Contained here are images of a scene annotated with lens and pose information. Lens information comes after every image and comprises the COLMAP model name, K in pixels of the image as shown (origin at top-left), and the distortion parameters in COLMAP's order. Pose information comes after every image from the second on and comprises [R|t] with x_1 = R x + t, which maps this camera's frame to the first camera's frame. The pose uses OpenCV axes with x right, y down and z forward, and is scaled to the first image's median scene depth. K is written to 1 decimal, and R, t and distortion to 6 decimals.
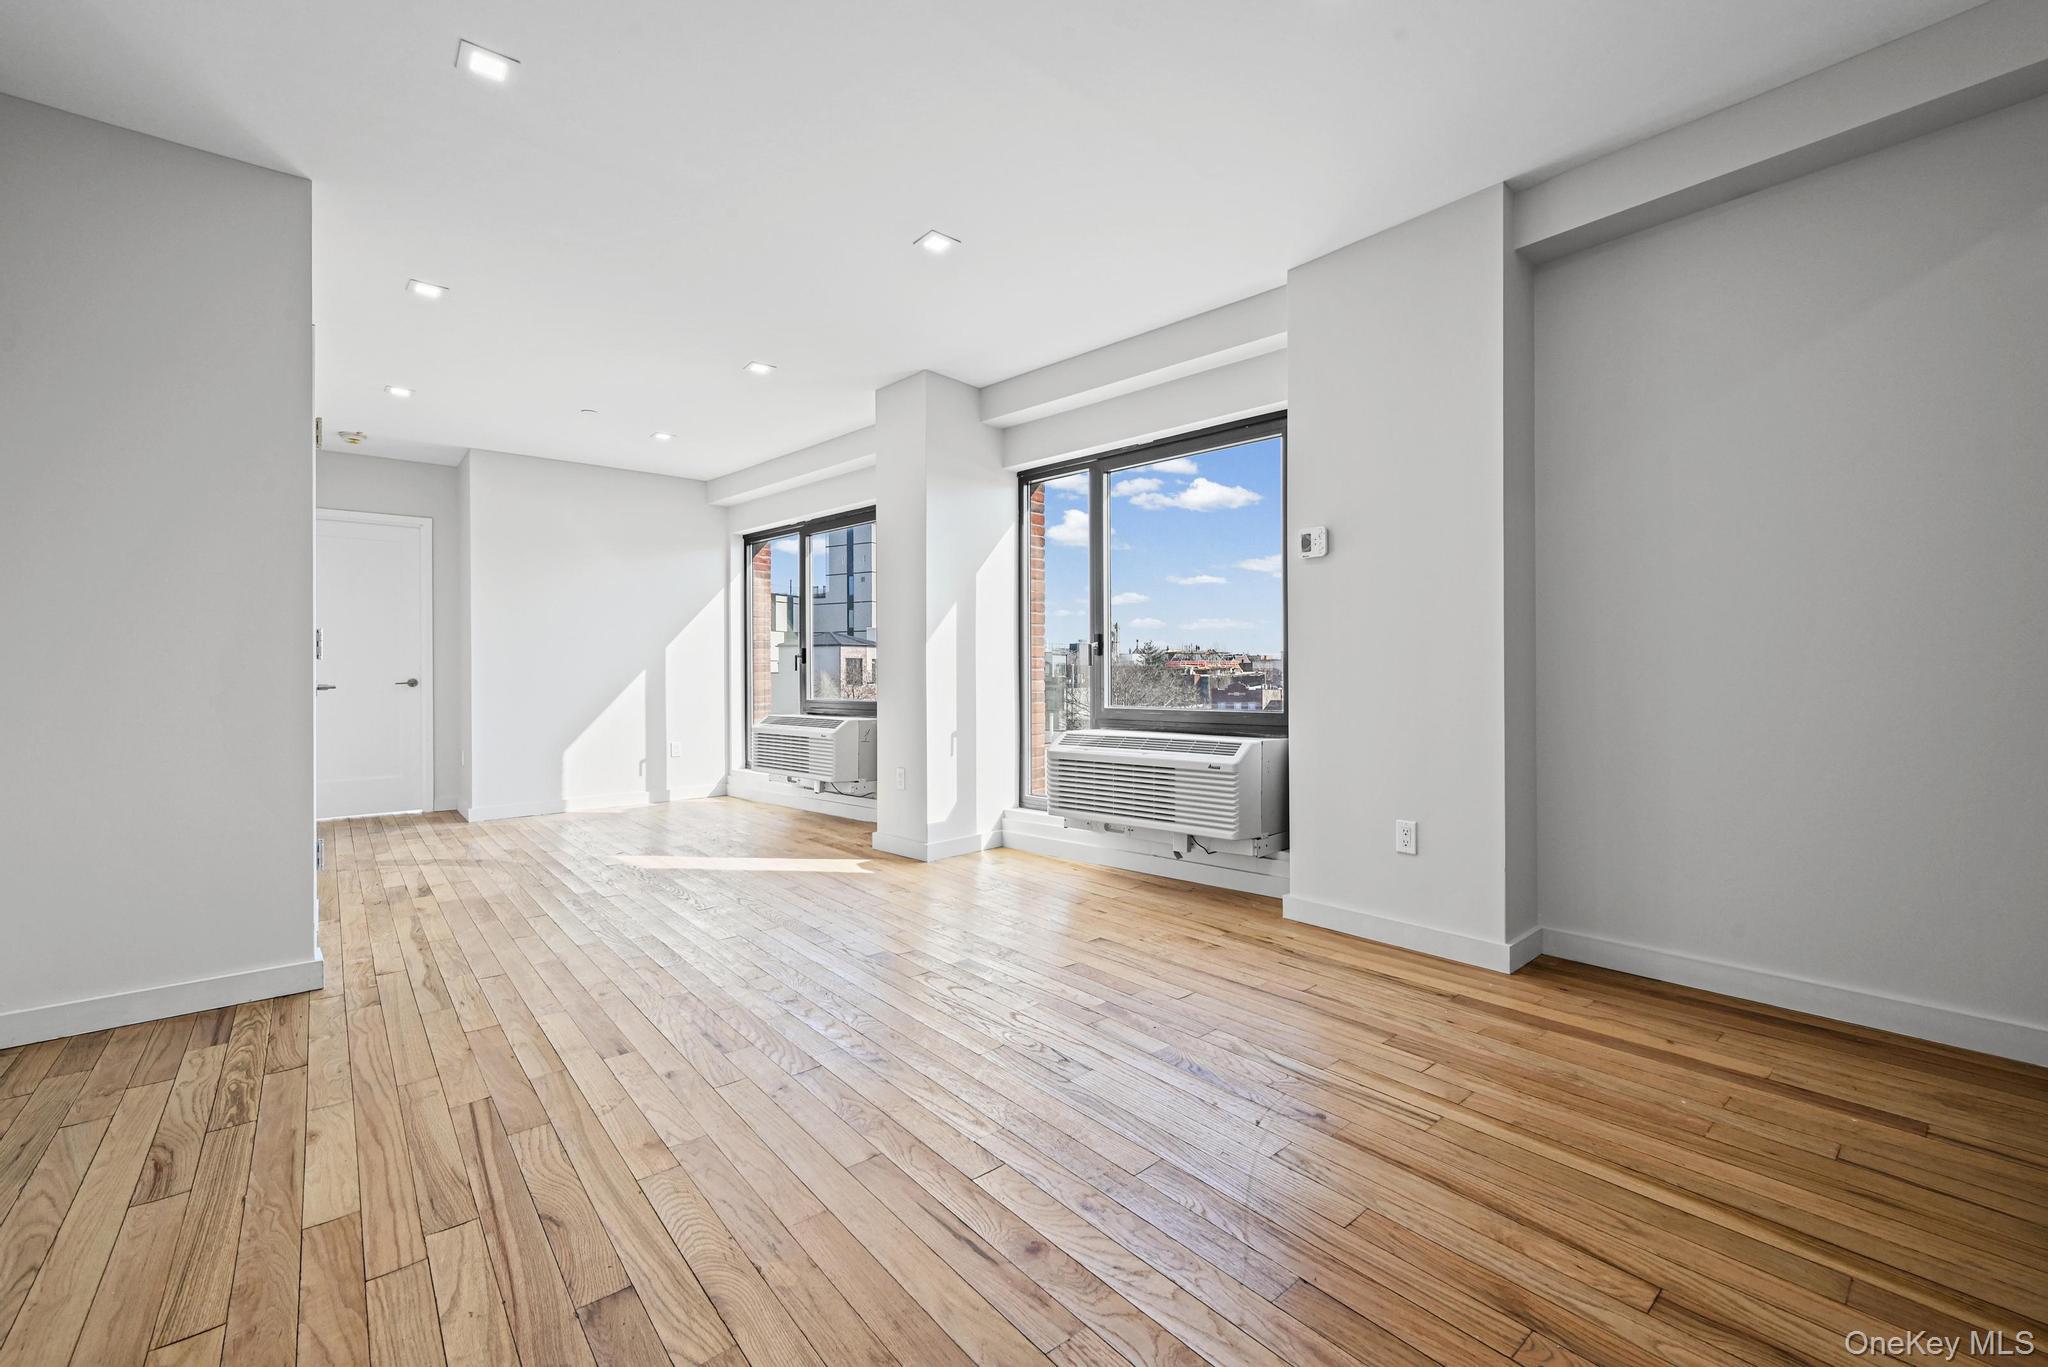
lens RADIAL K [[827.2, 0, 1049.6], [0, 827.2, 672.8], [0, 0, 1]] dist [-0.000351, -0.000247]
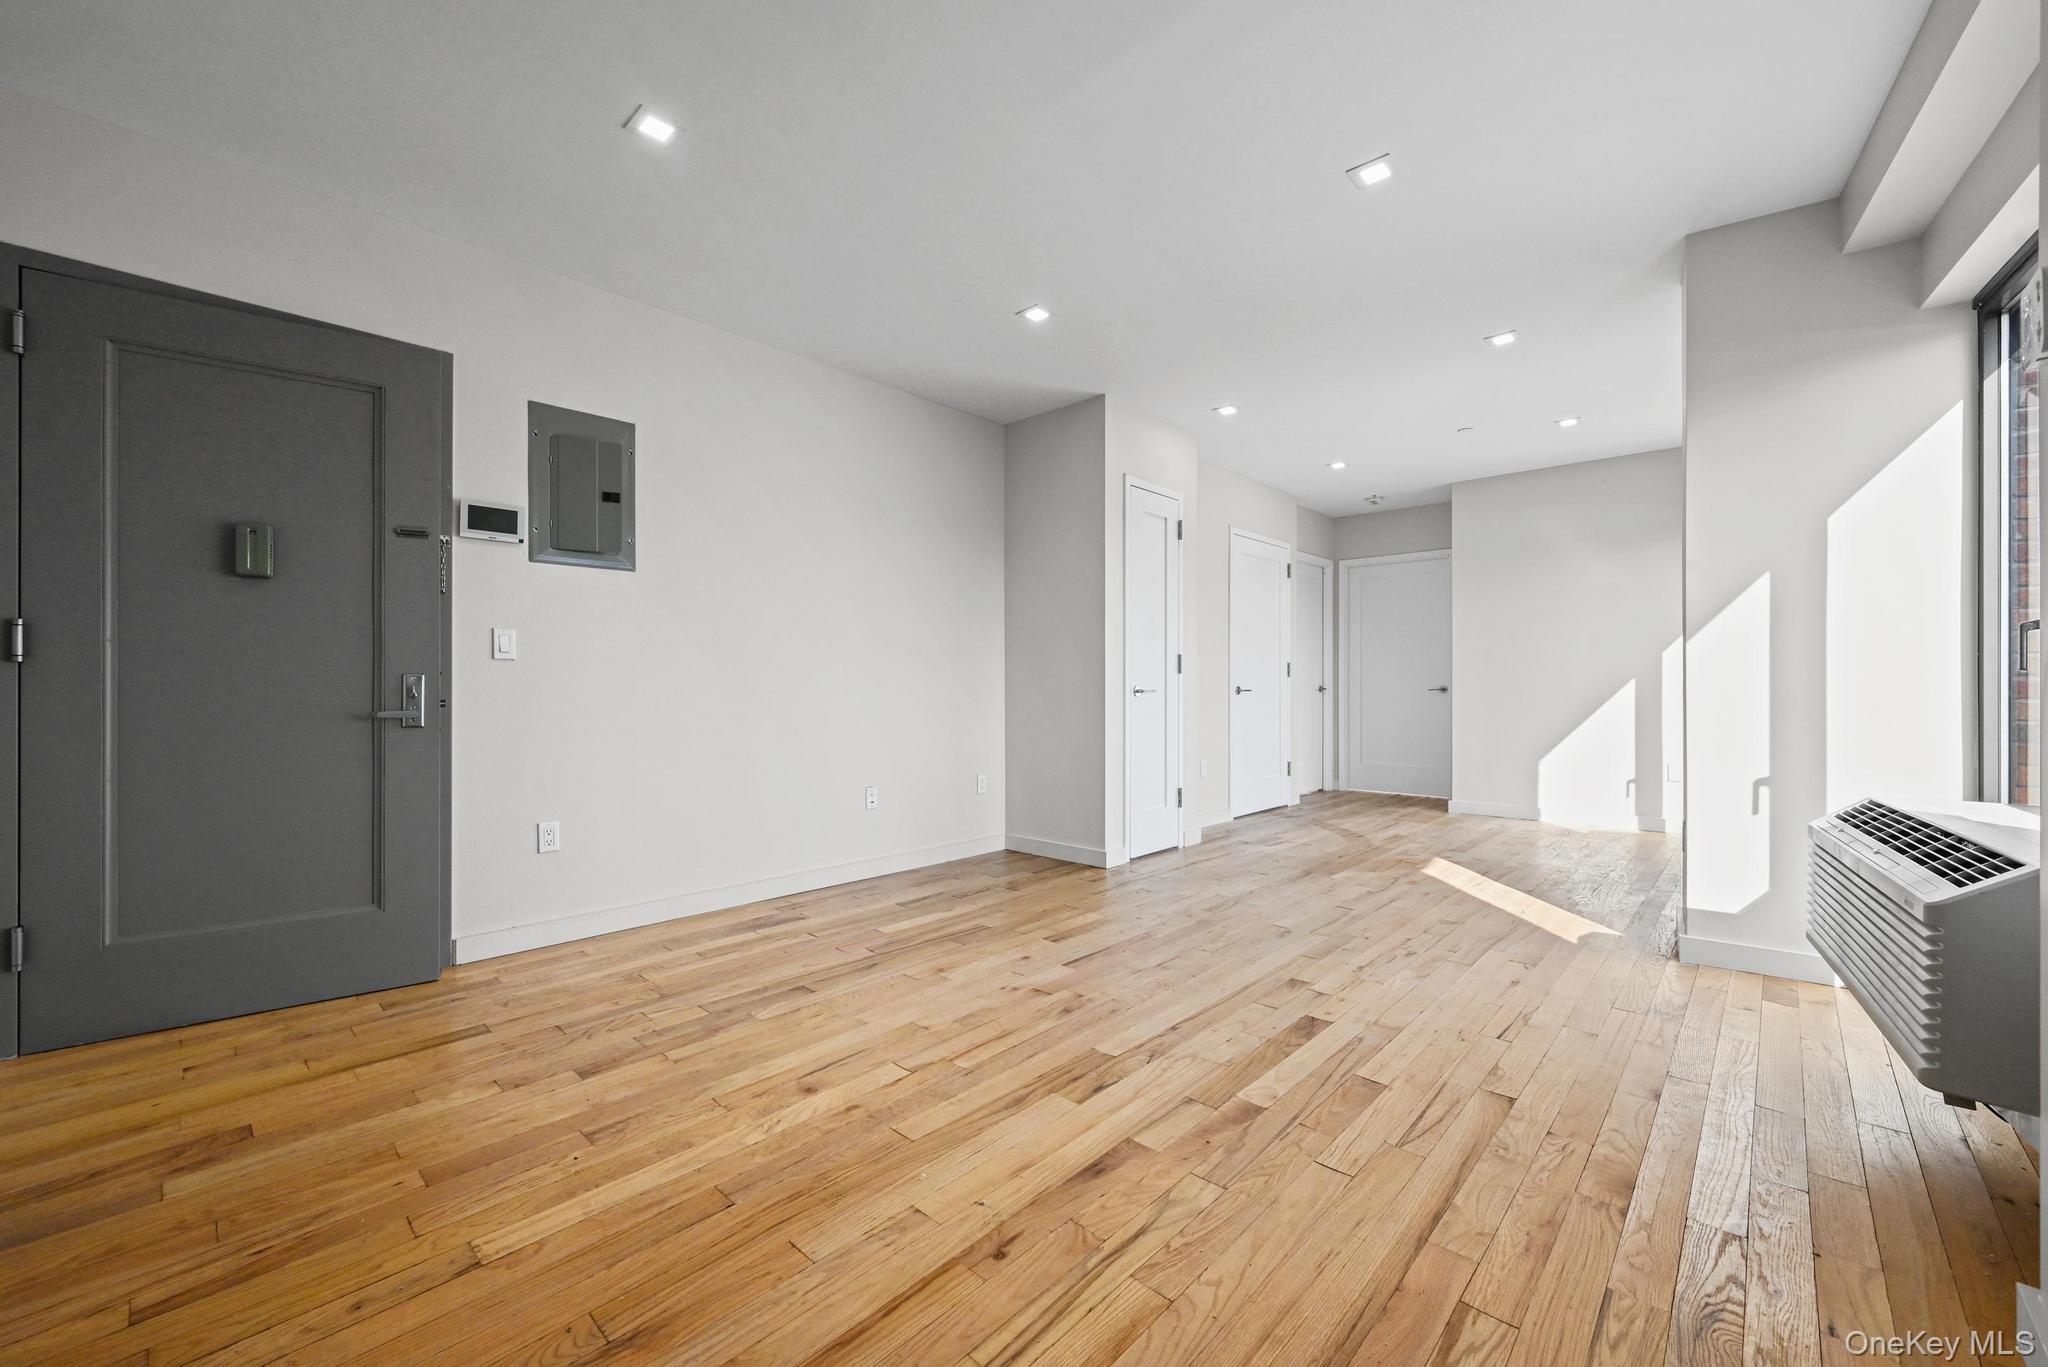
lens RADIAL K [[821.6, 0, 1037.5], [0, 821.6, 684.9], [0, 0, 1]] dist [-0.000780, -0.000068]
pose [[0.112748, 0.006741, -0.993601, 0.456640], [-0.000292, 0.999977, 0.006751, -0.003724], [0.993624, -0.000471, 0.112748, 0.393475]]
